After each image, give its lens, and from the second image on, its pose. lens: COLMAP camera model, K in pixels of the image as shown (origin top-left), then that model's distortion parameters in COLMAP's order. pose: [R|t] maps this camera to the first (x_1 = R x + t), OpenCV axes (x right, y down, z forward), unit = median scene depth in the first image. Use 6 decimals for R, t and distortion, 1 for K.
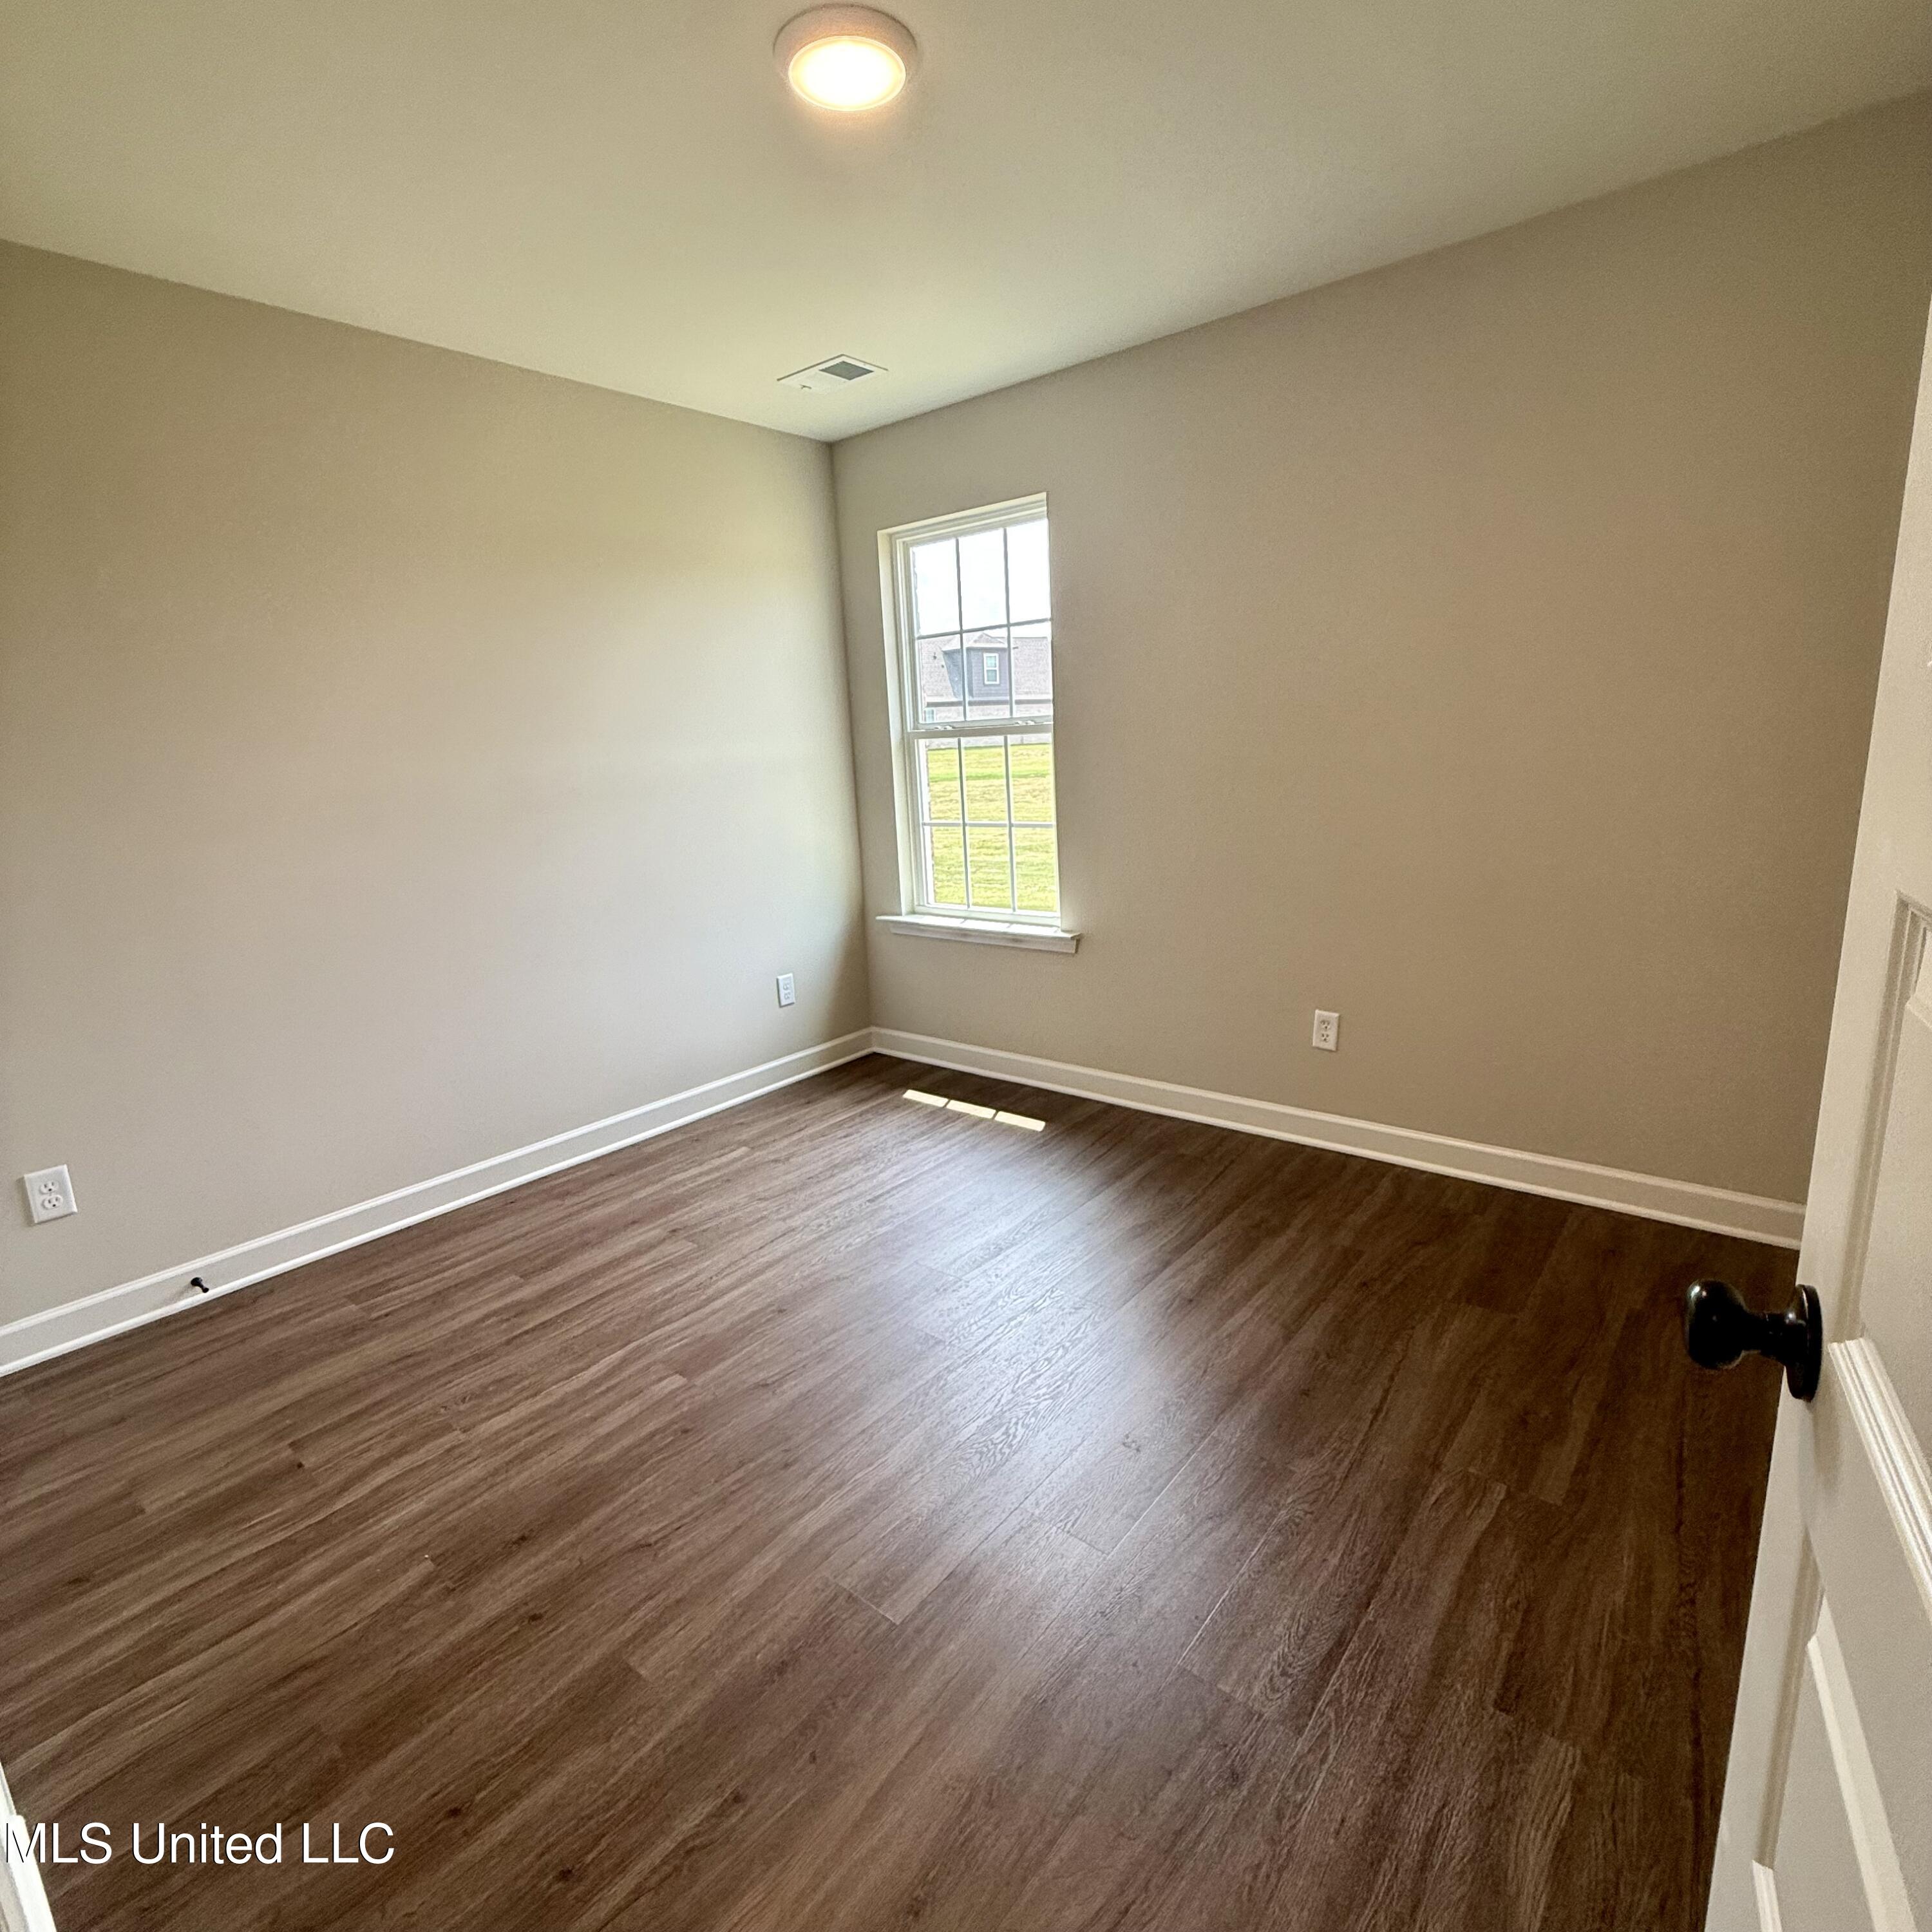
lens RADIAL K [[1020.5, 0, 964.4], [0, 1020.5, 969.5], [0, 0, 1]] dist [-0.006040, 0.003337]
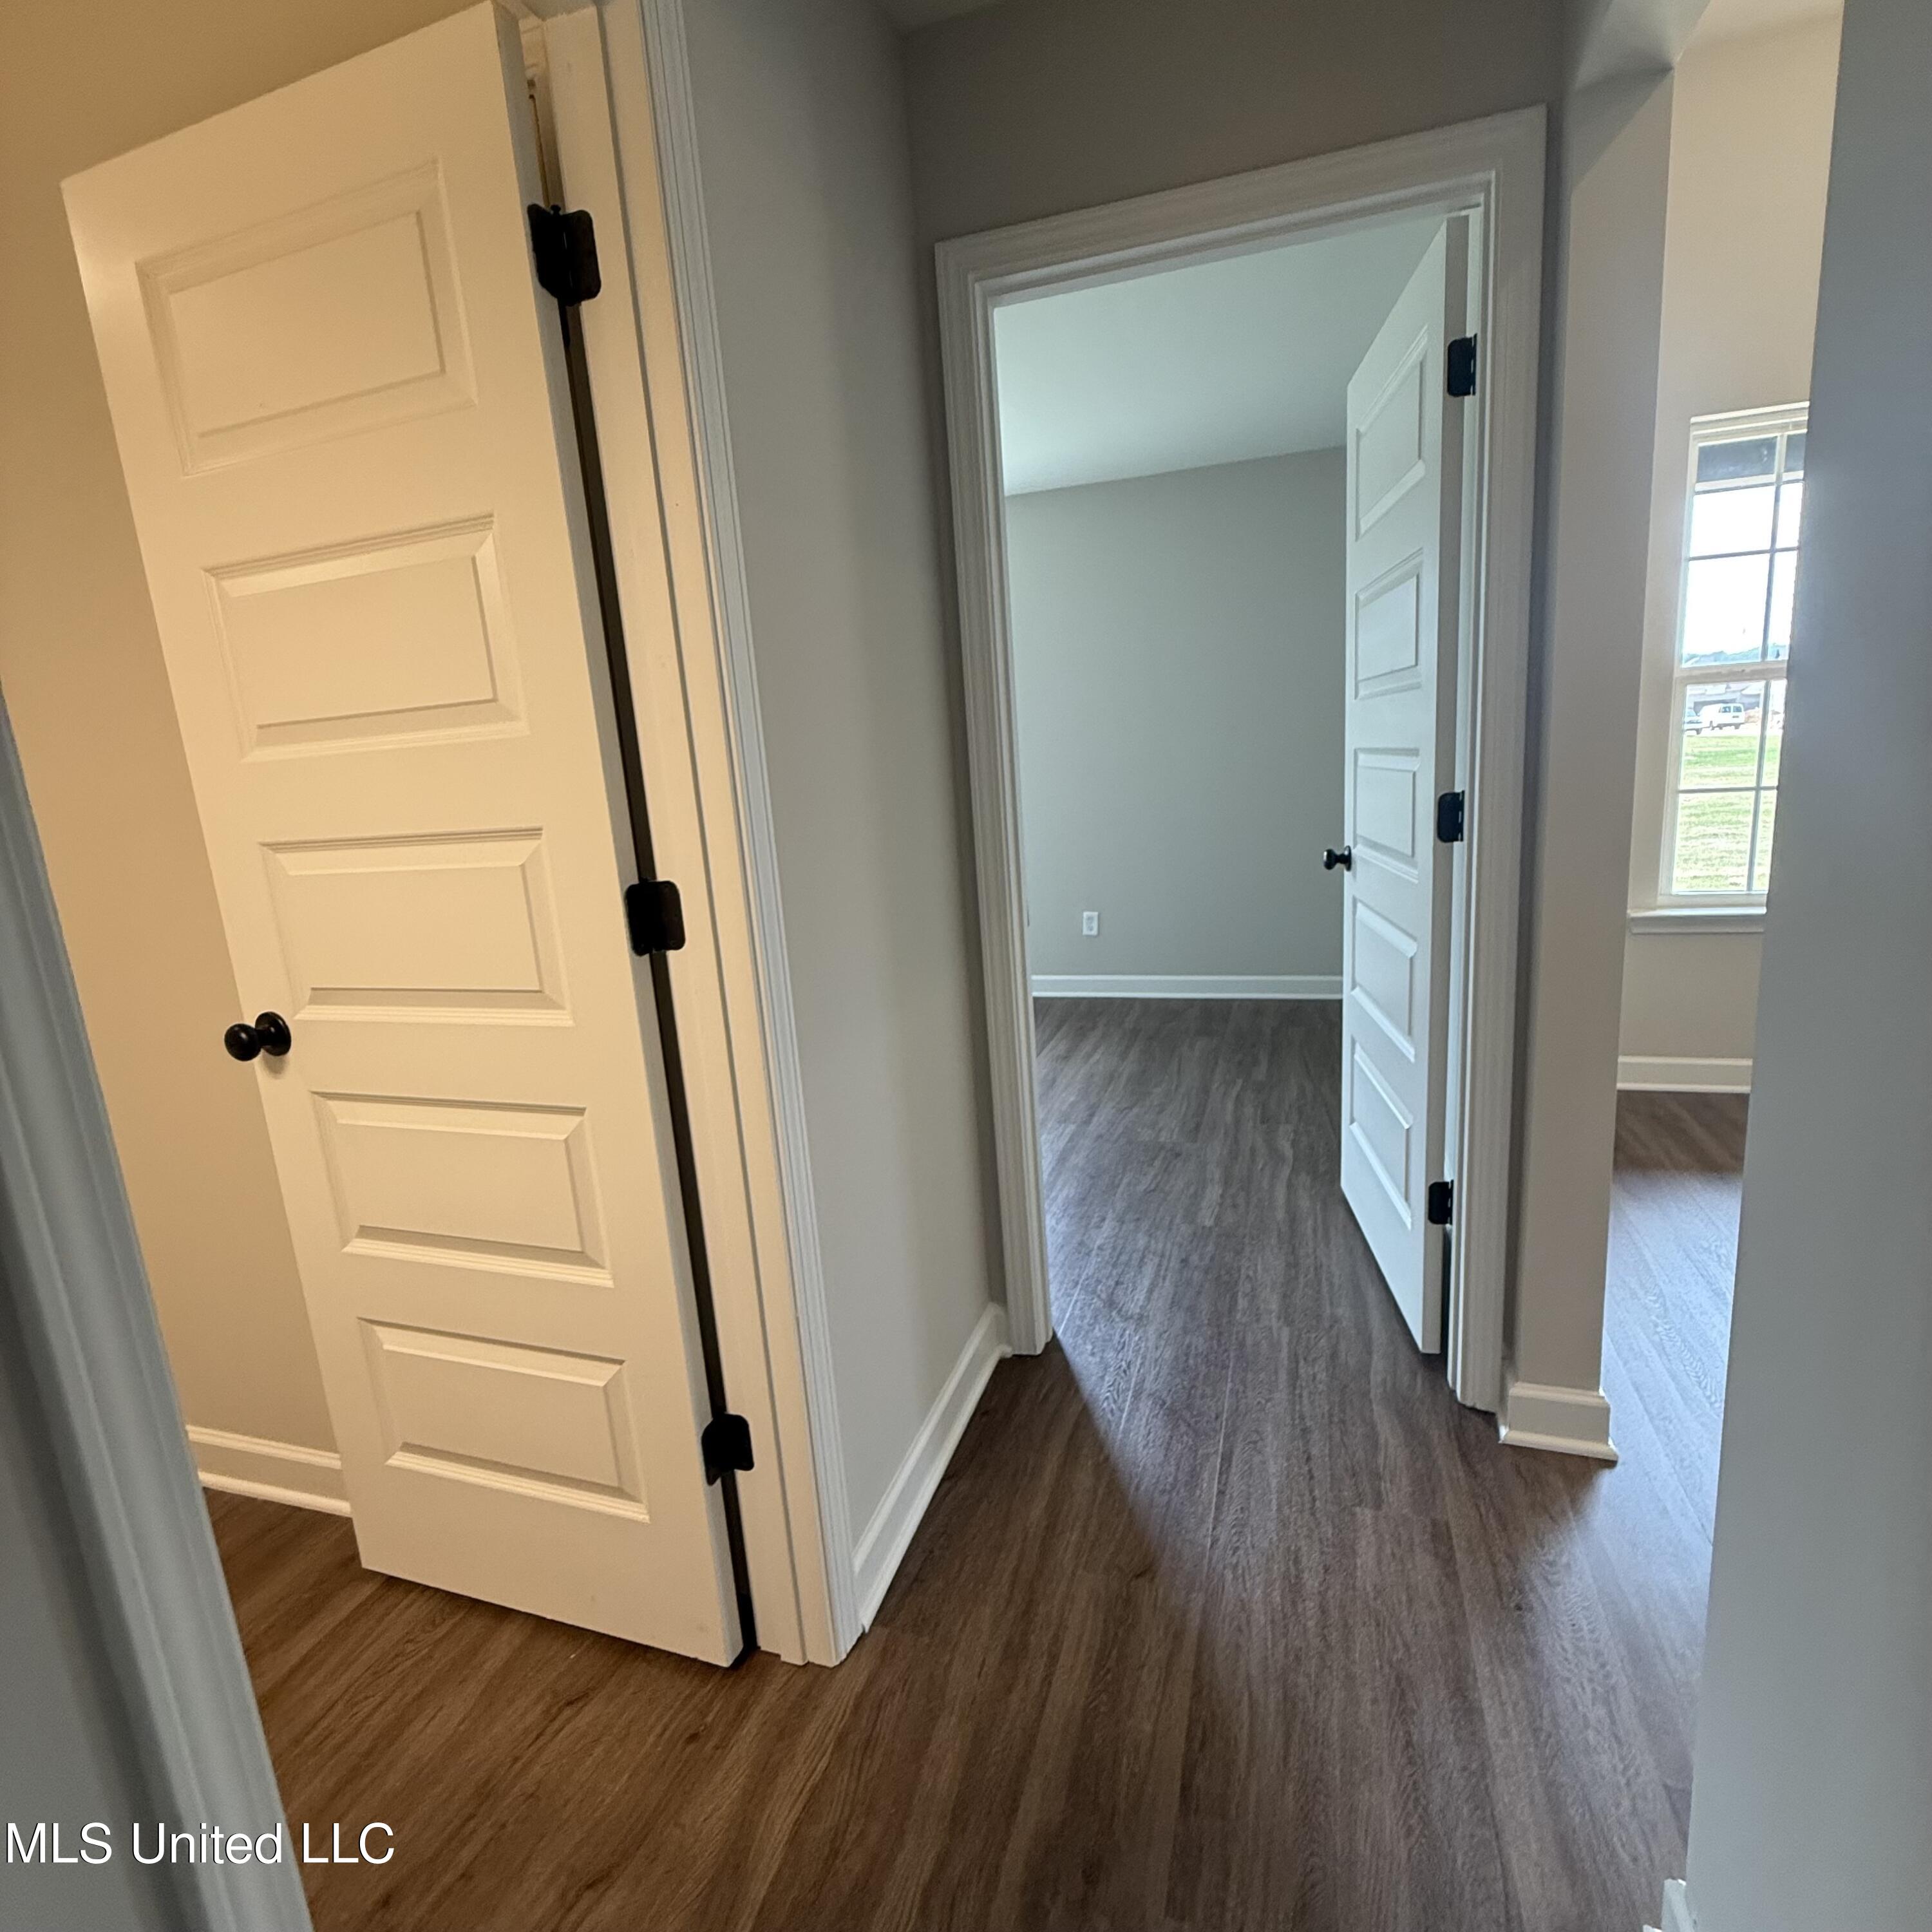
lens RADIAL K [[1020.5, 0, 973.2], [0, 1020.5, 986.7], [0, 0, 1]] dist [-0.006040, 0.003337]
pose [[0.925913, -0.097405, 0.364961, -0.613495], [0.107416, 0.994188, -0.007178, 0.215756], [-0.362141, 0.045849, 0.930995, -0.652767]]
